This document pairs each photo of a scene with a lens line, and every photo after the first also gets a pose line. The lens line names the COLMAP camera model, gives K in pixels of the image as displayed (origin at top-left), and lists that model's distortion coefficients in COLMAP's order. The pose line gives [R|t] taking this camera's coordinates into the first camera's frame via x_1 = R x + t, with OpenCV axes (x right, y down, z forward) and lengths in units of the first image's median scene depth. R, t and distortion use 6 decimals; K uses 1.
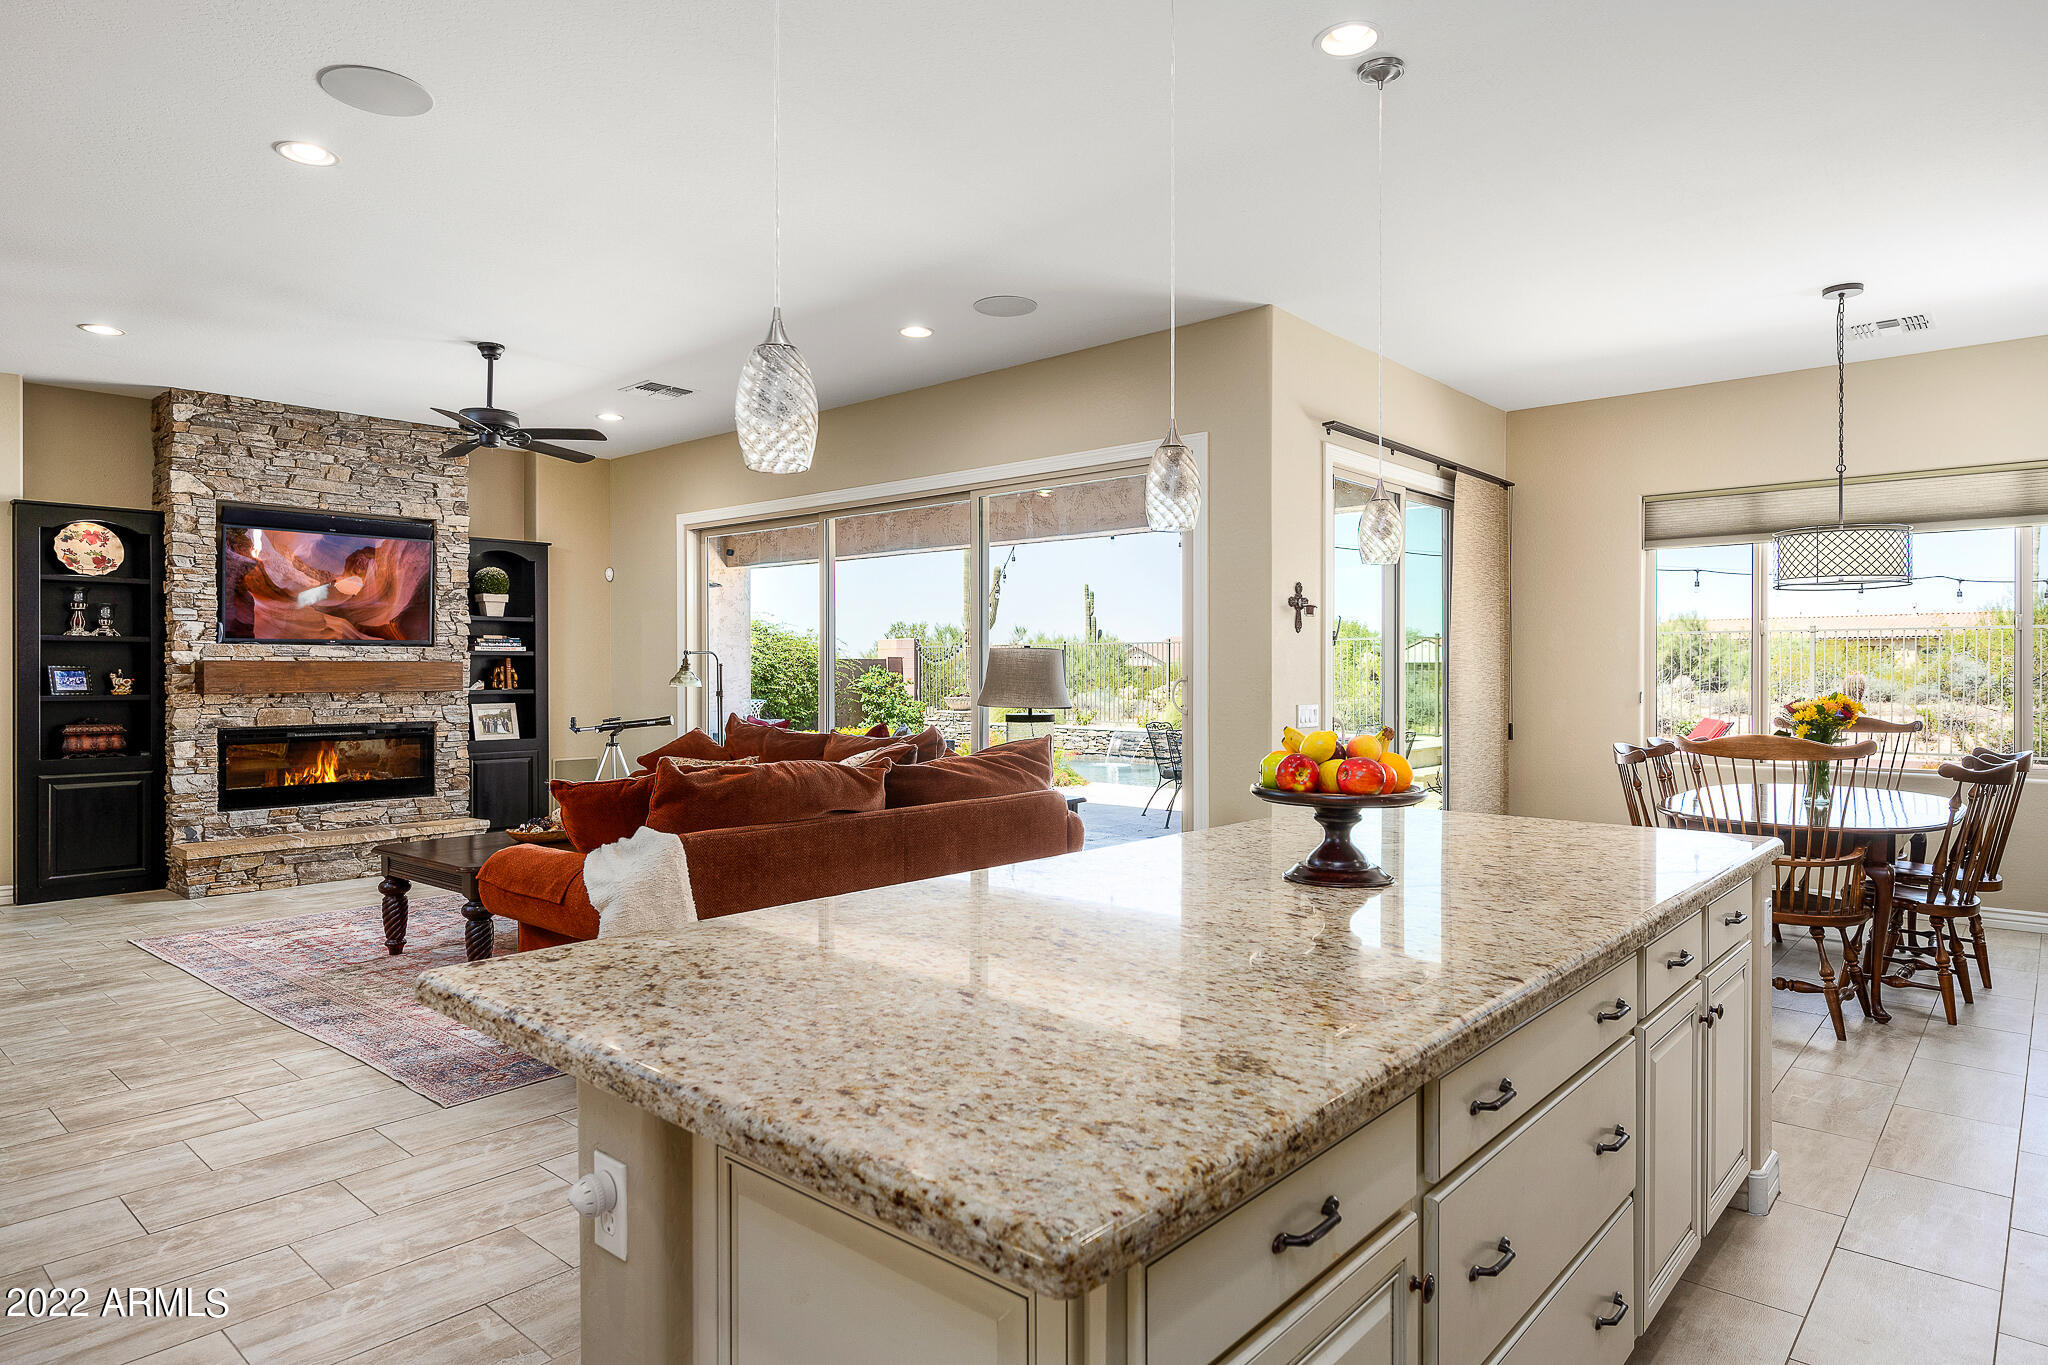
lens RADIAL K [[1178.2, 0, 1026.0], [0, 1178.2, 679.0], [0, 0, 1]] dist [0.000132, -0.001625]
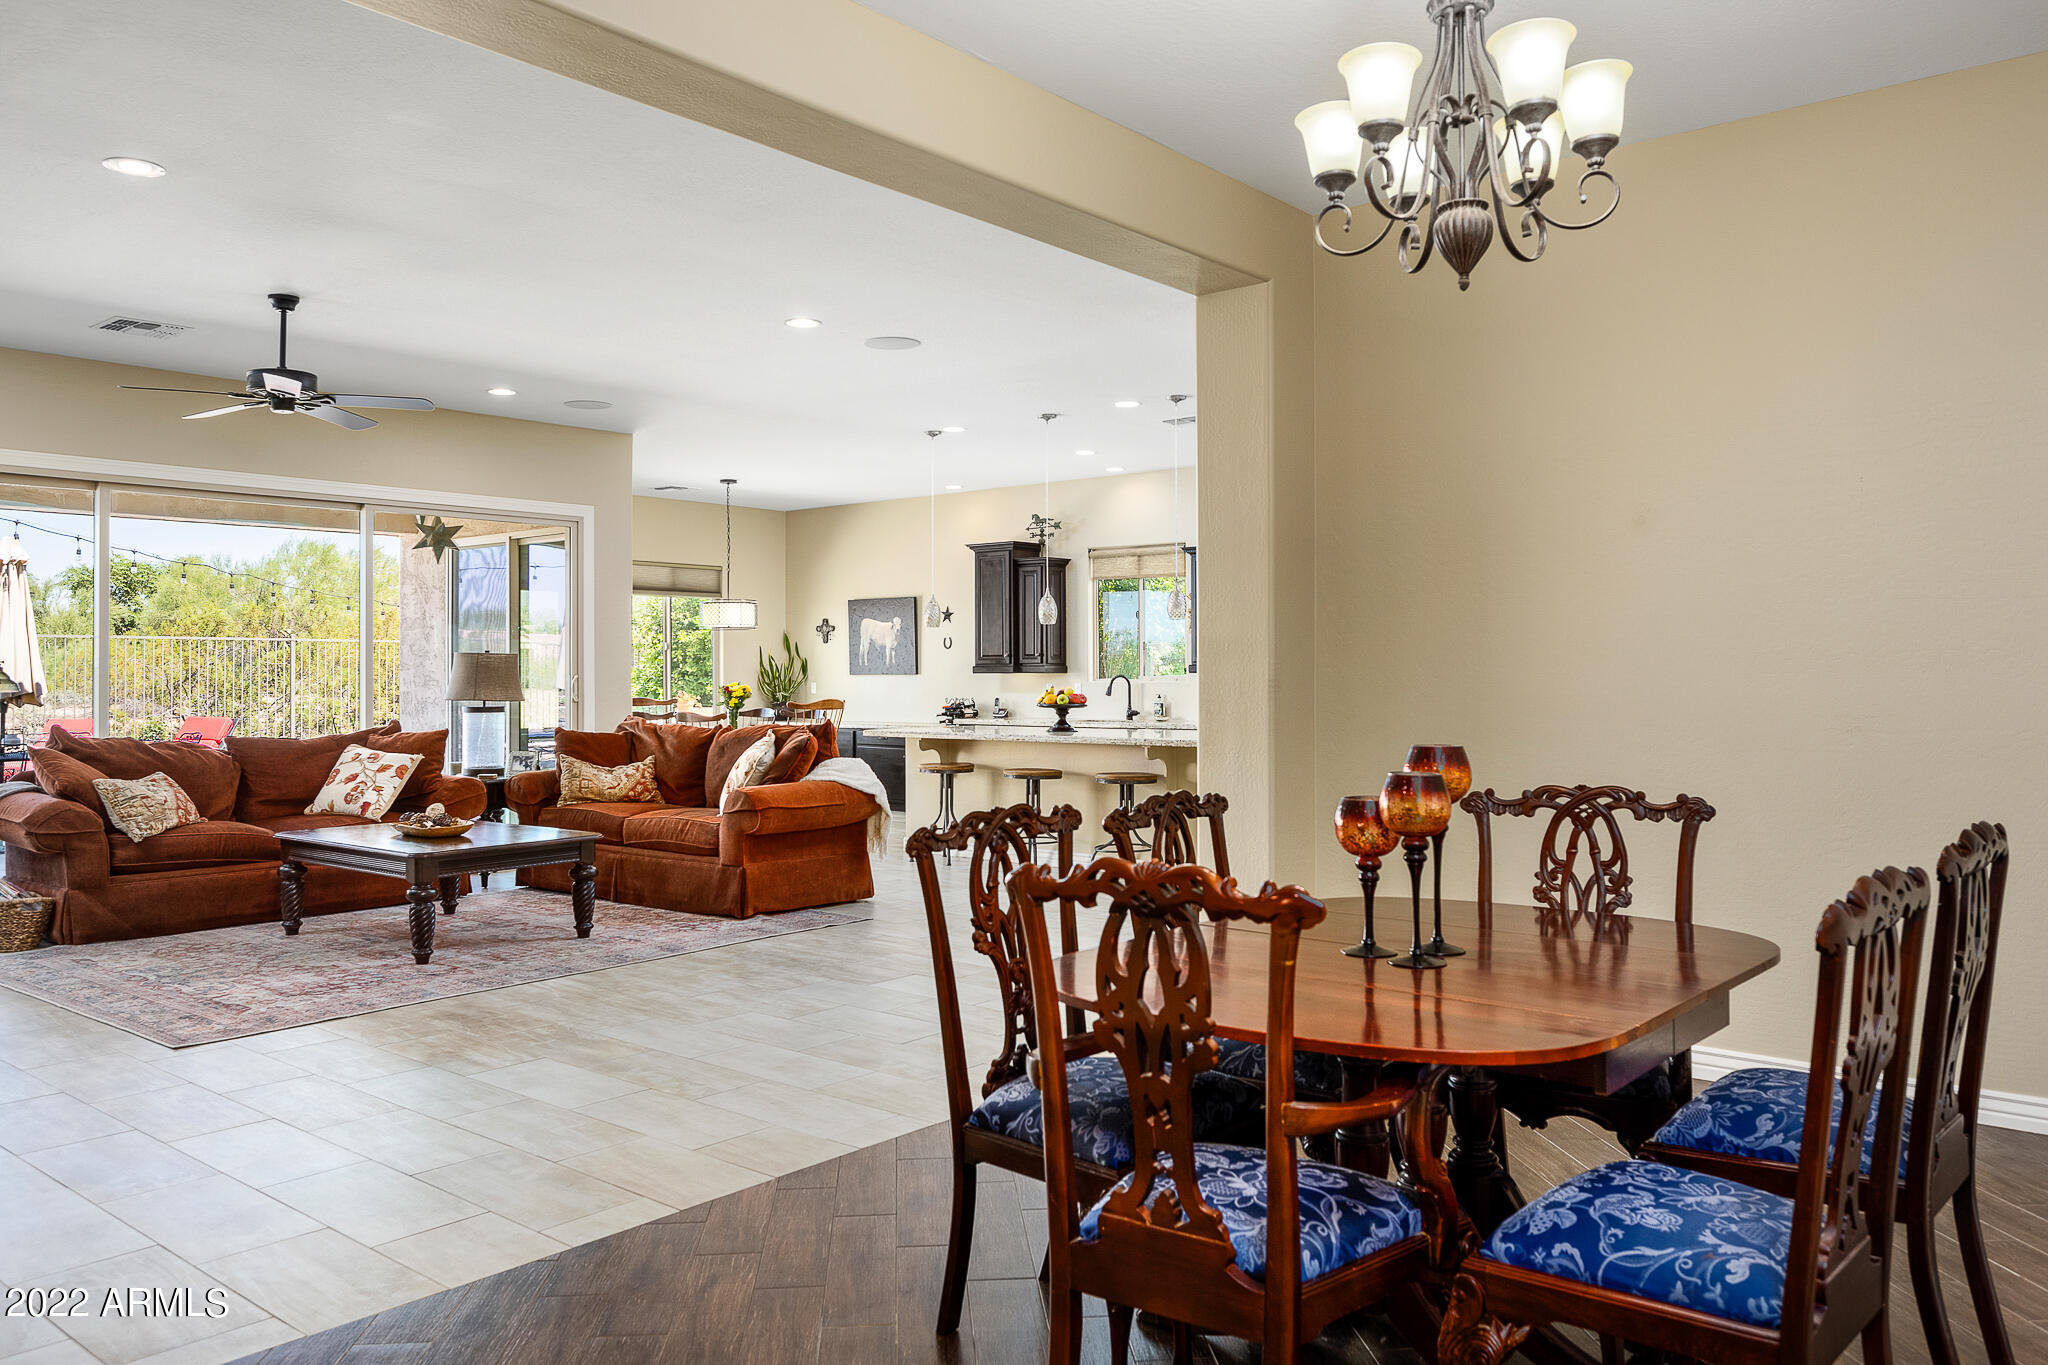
lens RADIAL K [[1486.1, 0, 1030.4], [0, 1486.1, 655.1], [0, 0, 1]] dist [-0.002484, -0.001778]
pose [[-0.028734, 0.013291, 0.999499, -1.322260], [0.011305, 0.999852, -0.012971, 0.002765], [-0.999523, 0.010927, -0.028880, 0.404516]]
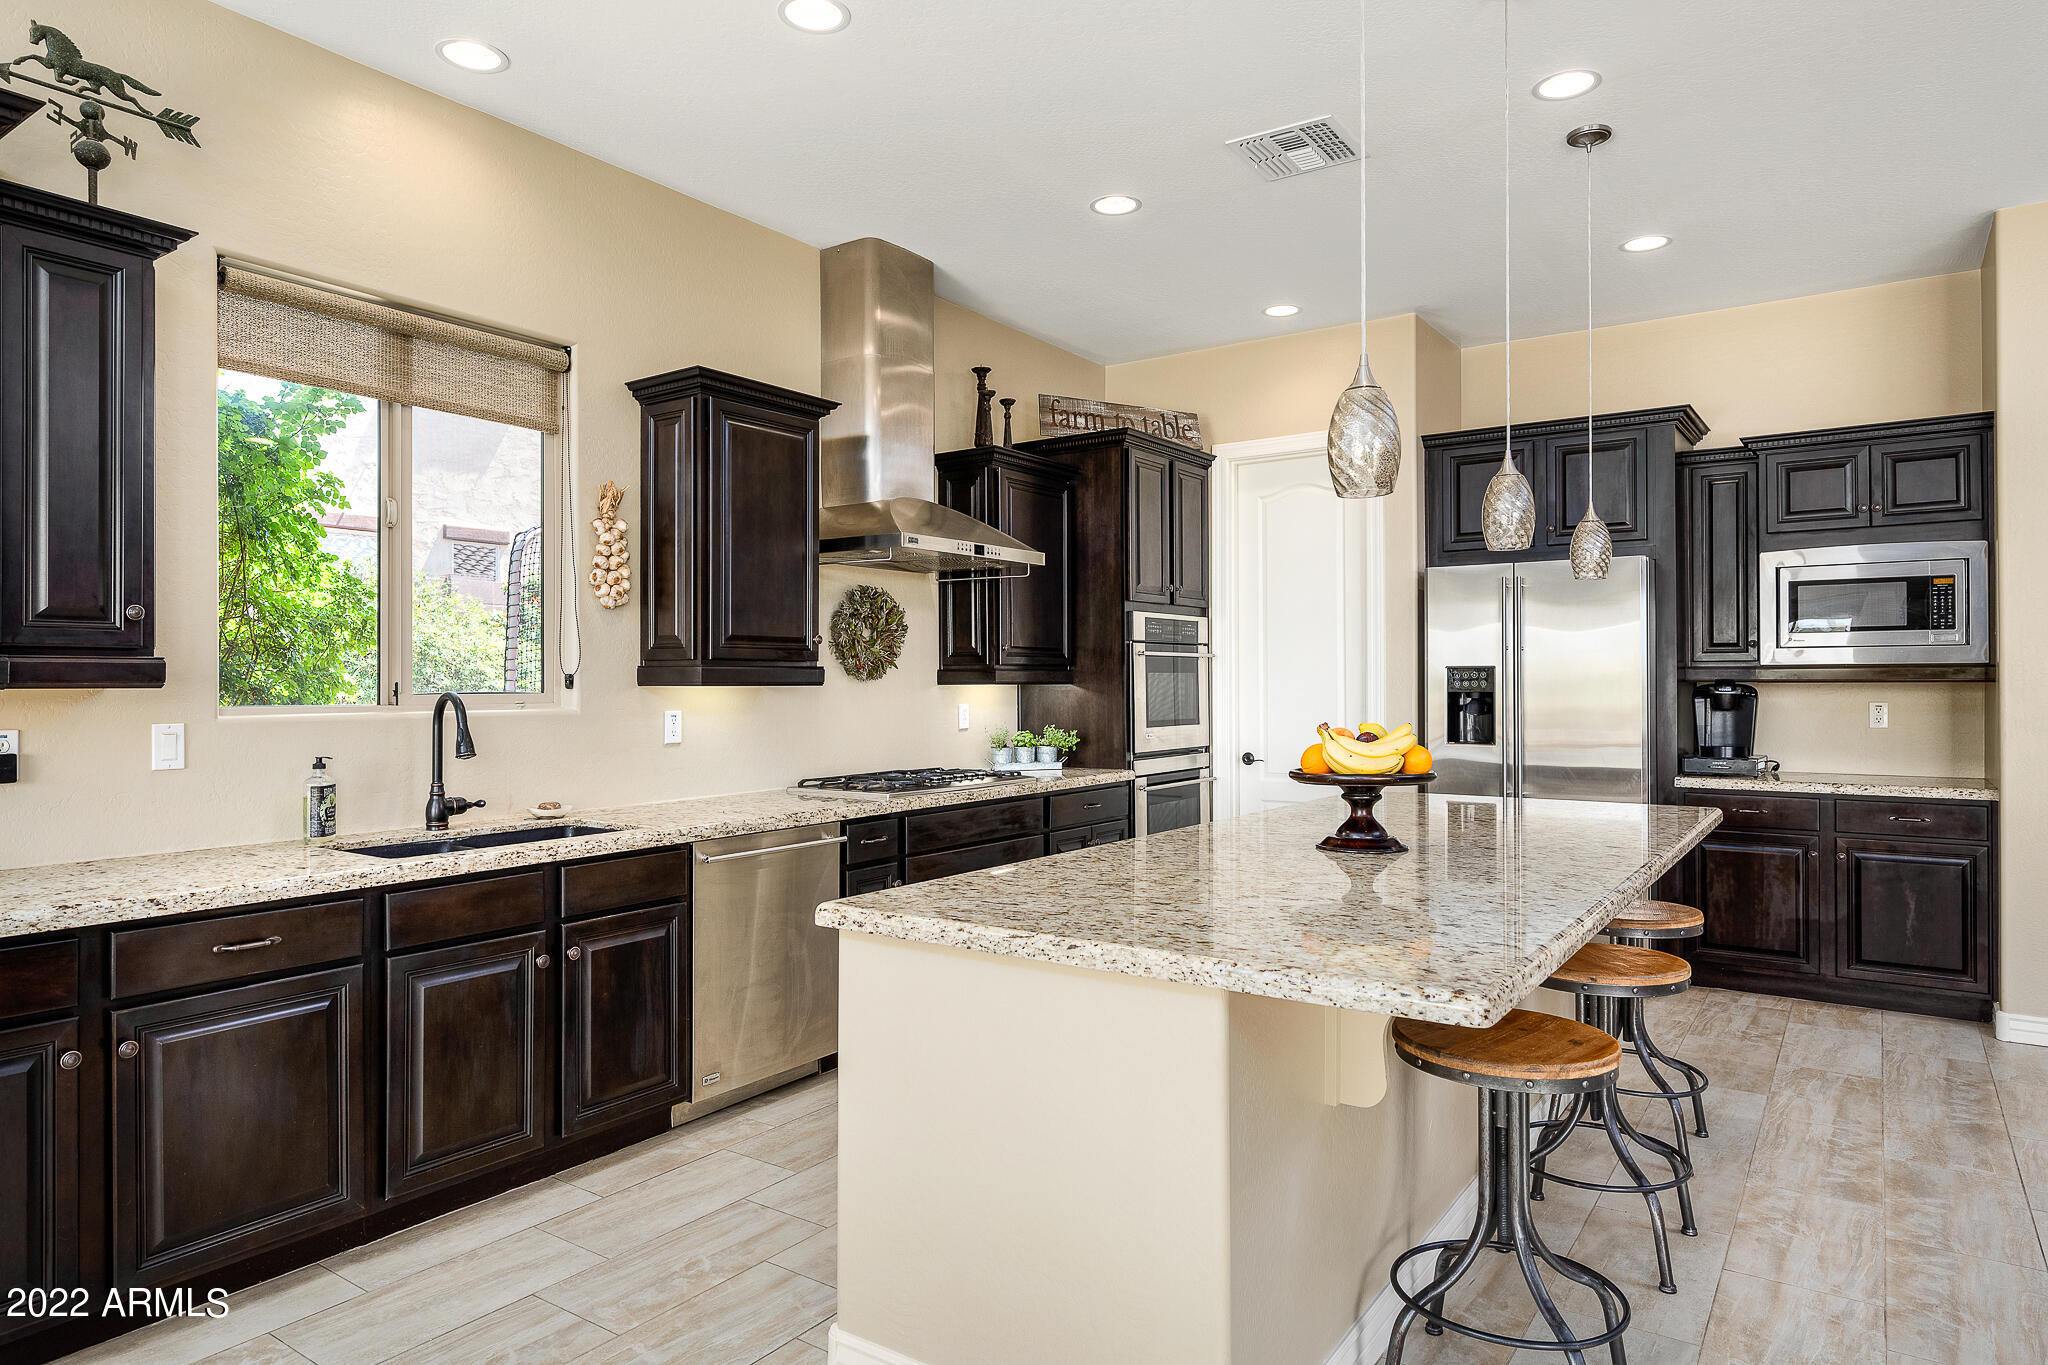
lens RADIAL K [[1226.3, 0, 1023.7], [0, 1226.3, 676.7], [0, 0, 1]] dist [-0.001136, -0.001050]
pose [[-0.993372, 0.003244, -0.114895, 0.251418], [0.003047, 0.999994, 0.001886, -0.001514], [0.114901, 0.001523, -0.993376, 0.736464]]
